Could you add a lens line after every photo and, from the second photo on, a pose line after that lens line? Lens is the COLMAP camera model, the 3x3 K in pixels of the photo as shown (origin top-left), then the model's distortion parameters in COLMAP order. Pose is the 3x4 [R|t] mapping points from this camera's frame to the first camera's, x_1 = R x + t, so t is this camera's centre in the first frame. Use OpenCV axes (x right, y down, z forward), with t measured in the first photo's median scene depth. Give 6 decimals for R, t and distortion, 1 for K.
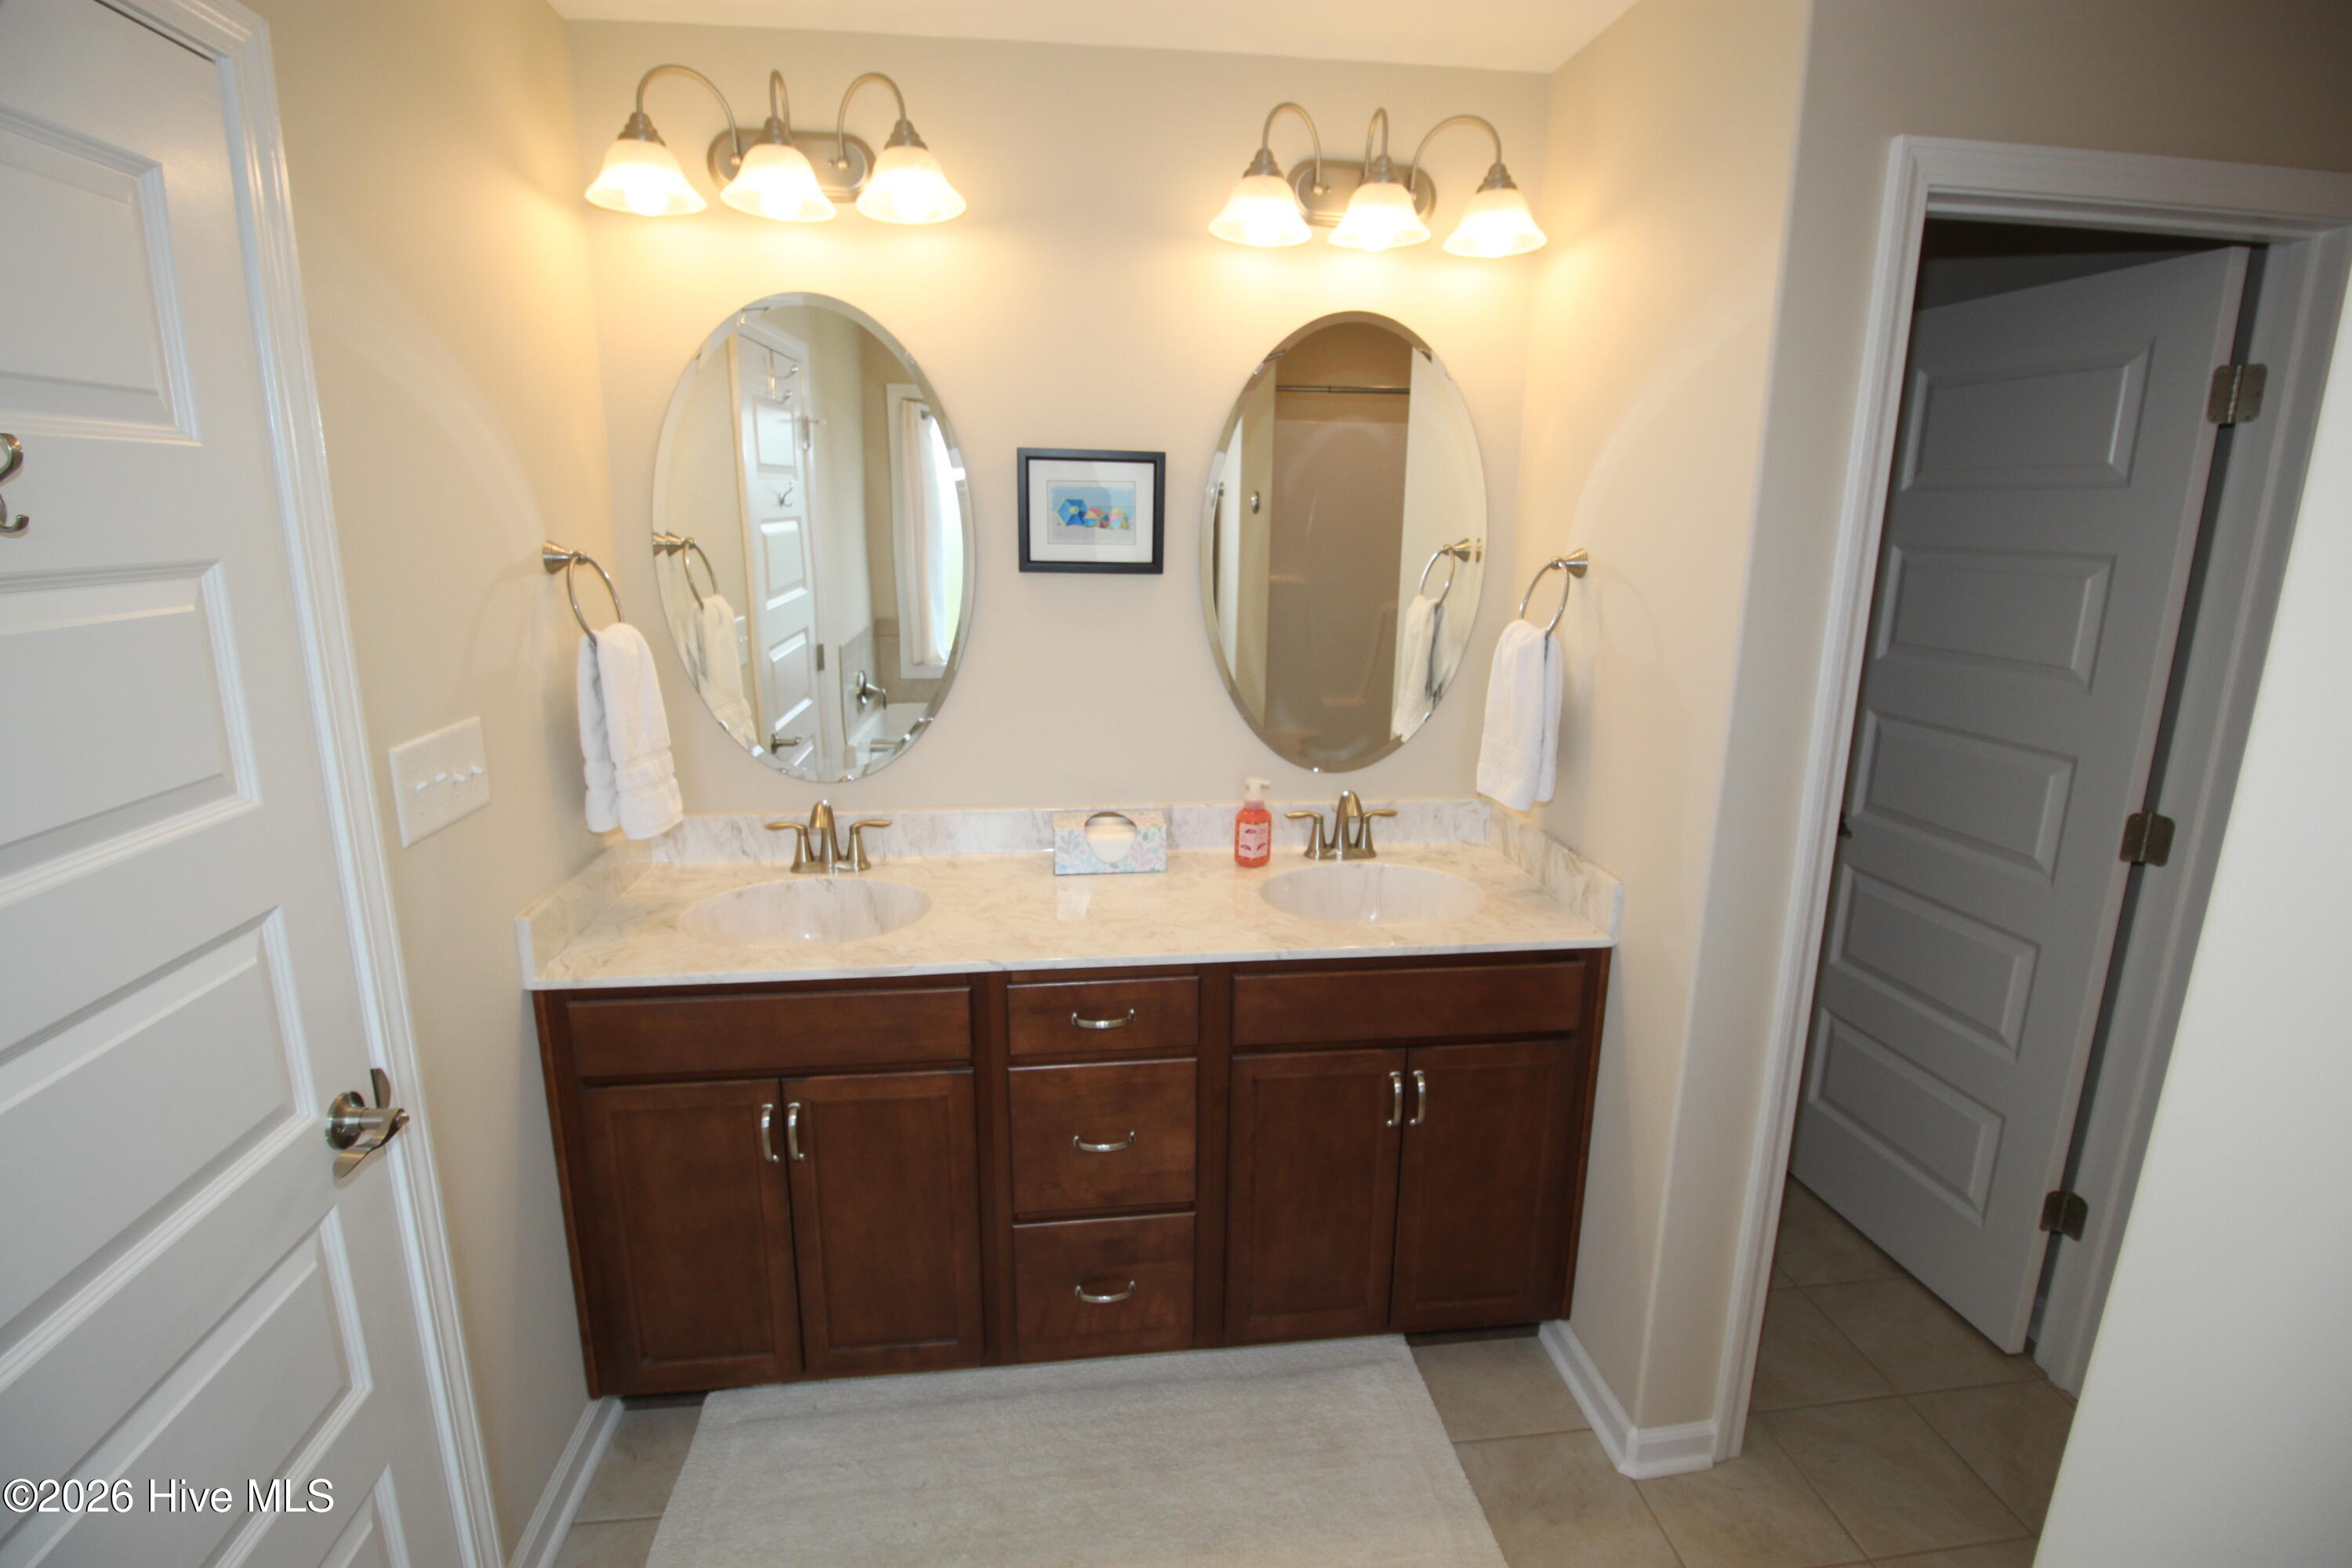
lens RADIAL K [[1084.7, 0, 1163.5], [0, 1084.7, 767.1], [0, 0, 1]] dist [-0.003188, -0.011418]
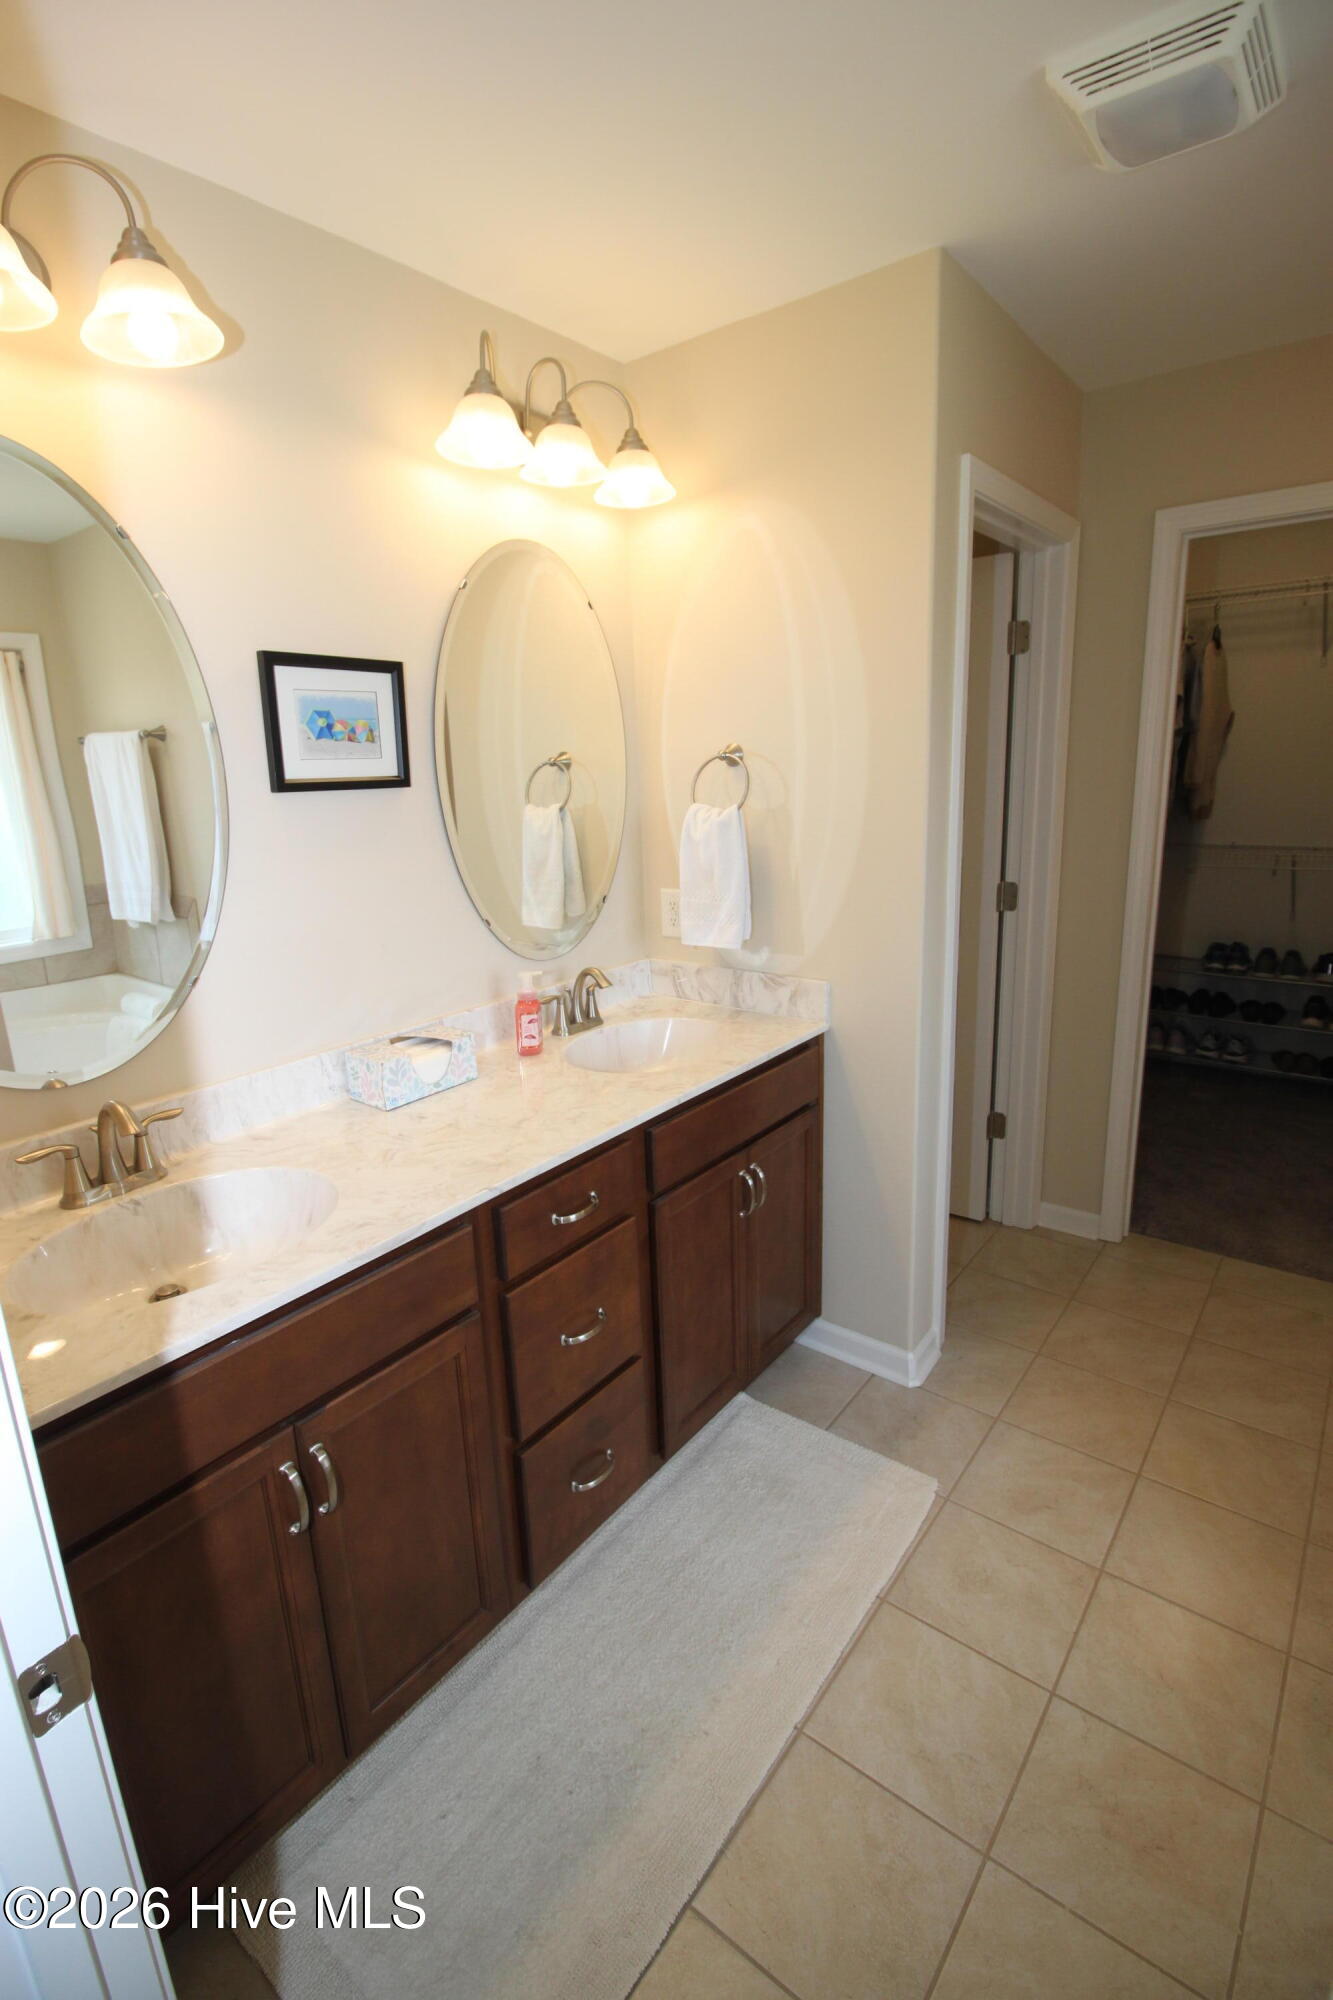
lens RADIAL K [[922.4, 0, 655.0], [0, 922.4, 997.6], [0, 0, 1]] dist [-0.003188, -0.011418]
pose [[0.713586, -0.209938, 0.668372, -0.456249], [0.209267, 0.974361, 0.082626, -0.014136], [-0.668582, 0.080908, 0.739224, 0.250672]]
